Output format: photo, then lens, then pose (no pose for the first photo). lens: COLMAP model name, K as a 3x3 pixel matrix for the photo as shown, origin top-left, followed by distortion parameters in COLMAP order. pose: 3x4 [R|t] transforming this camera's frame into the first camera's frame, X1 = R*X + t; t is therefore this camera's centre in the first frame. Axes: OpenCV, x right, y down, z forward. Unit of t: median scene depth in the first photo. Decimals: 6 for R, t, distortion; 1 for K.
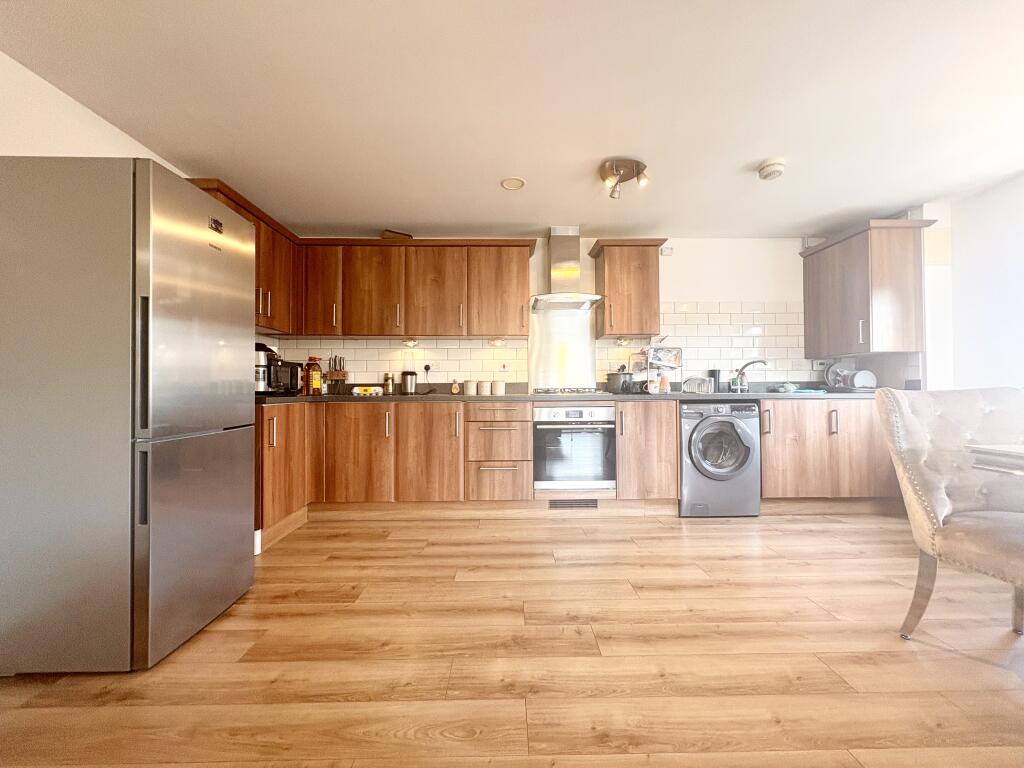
lens RADIAL K [[409.5, 0, 510.9], [0, 409.5, 385.4], [0, 0, 1]] dist [0.000123, 0.000752]
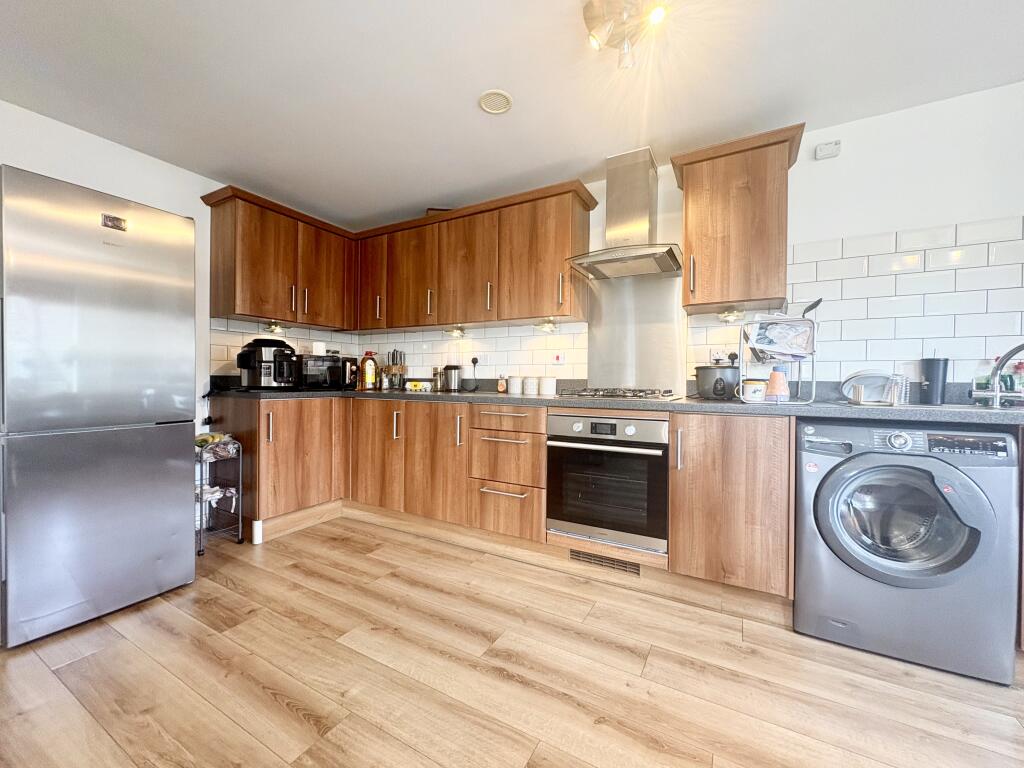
lens RADIAL K [[409.5, 0, 511.1], [0, 409.5, 384.0], [0, 0, 1]] dist [0.000123, 0.000752]
pose [[0.864505, 0.018366, -0.502288, 0.354344], [-0.010780, 0.999780, 0.018003, -0.012744], [0.502508, -0.010149, 0.864513, 0.344555]]
